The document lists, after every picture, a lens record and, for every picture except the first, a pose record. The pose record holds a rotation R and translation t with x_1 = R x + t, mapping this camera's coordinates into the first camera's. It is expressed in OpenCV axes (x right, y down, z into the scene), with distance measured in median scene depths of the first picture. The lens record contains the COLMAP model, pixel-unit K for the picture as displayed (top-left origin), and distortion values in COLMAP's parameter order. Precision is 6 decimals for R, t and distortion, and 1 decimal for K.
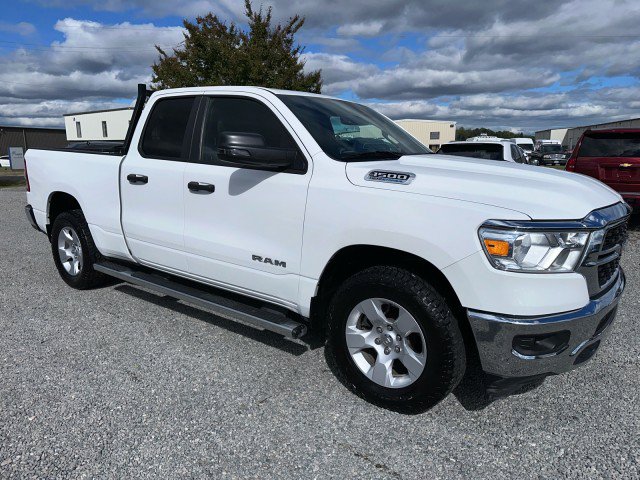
lens RADIAL K [[450.7, 0, 320.1], [0, 450.7, 245.6], [0, 0, 1]] dist [0.044333, -0.052208]
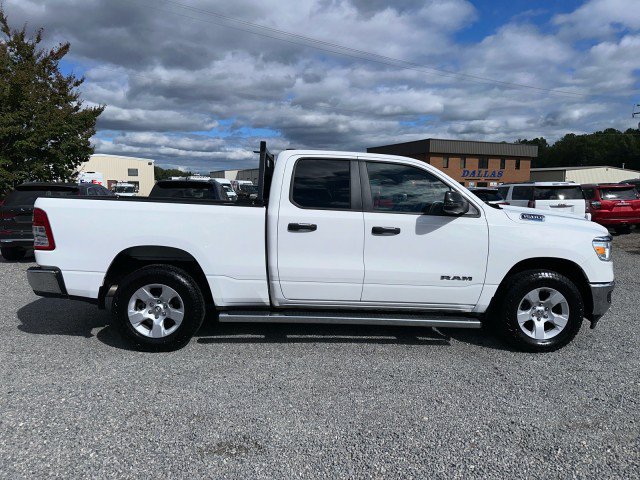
lens RADIAL K [[450.7, 0, 320.7], [0, 450.7, 250.6], [0, 0, 1]] dist [0.044333, -0.052208]
pose [[0.772703, -0.078115, 0.629943, -0.229240], [0.120816, 0.992357, -0.025141, -0.011817], [-0.623164, 0.095534, 0.776234, 0.023263]]
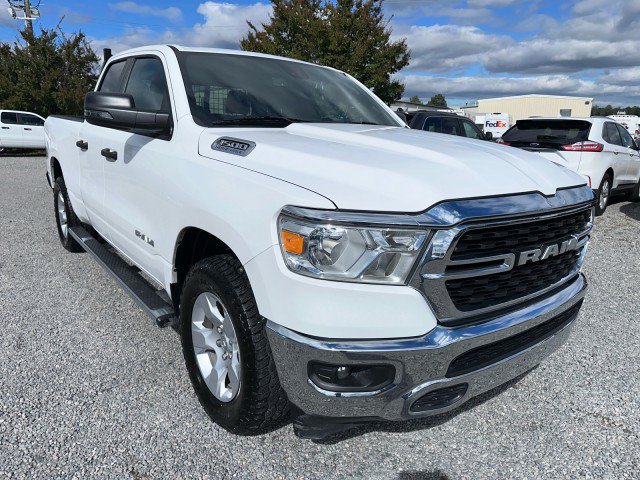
lens RADIAL K [[450.7, 0, 314.3], [0, 450.7, 242.3], [0, 0, 1]] dist [0.044333, -0.052208]
pose [[0.965808, 0.080490, -0.246446, 0.074071], [-0.070679, 0.996323, 0.048417, -0.004228], [0.249437, -0.029343, 0.967946, 0.034927]]
